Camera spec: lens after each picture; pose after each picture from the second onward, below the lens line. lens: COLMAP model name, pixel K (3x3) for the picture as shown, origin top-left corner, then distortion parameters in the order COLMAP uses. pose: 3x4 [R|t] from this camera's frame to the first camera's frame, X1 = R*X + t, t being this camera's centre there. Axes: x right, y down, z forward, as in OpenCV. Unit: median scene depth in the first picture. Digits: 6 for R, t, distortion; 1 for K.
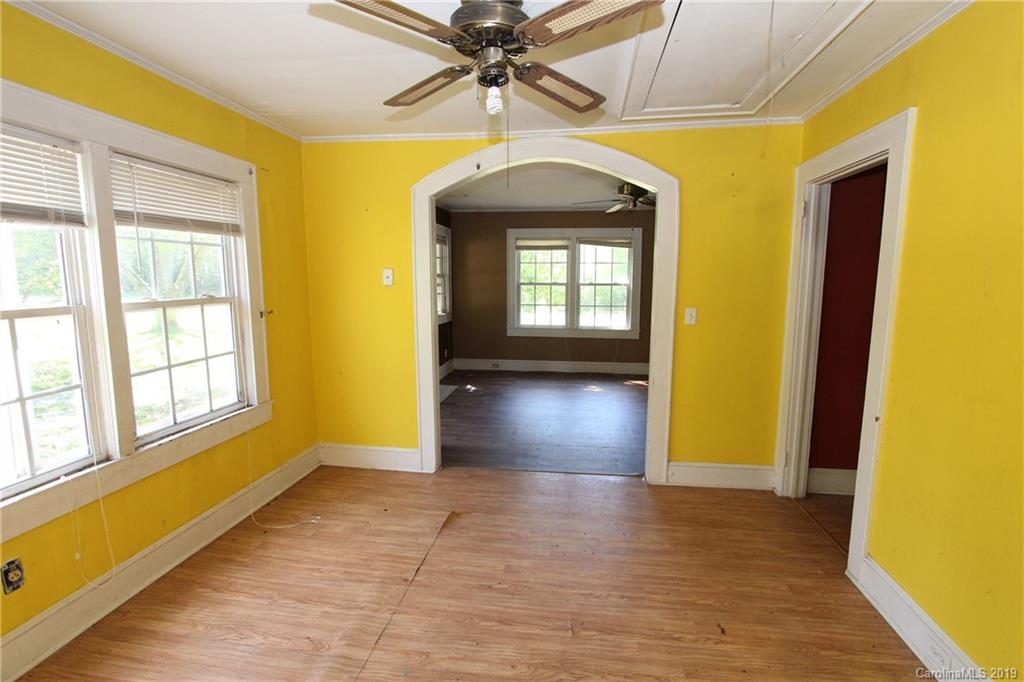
lens RADIAL K [[470.8, 0, 509.1], [0, 470.8, 331.7], [0, 0, 1]] dist [-0.019229, -0.000204]
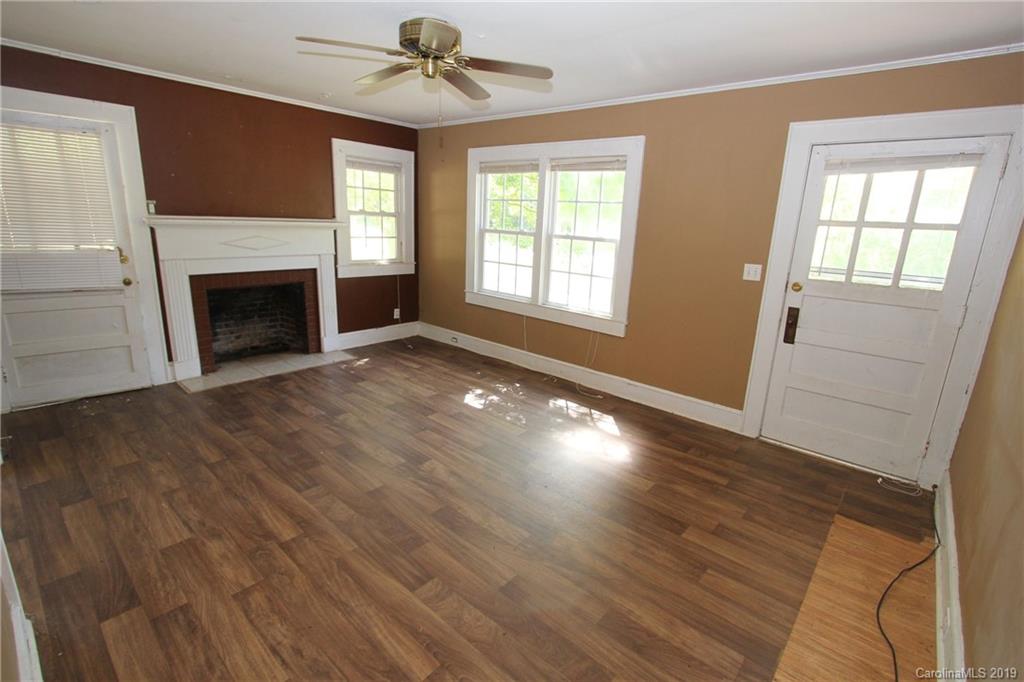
lens RADIAL K [[470.8, 0, 512.3], [0, 470.8, 336.2], [0, 0, 1]] dist [-0.019229, -0.000204]
pose [[0.850677, 0.163234, -0.499704, 0.440250], [-0.109021, 0.984683, 0.136064, -0.047081], [0.514260, -0.061269, 0.855443, 0.423875]]
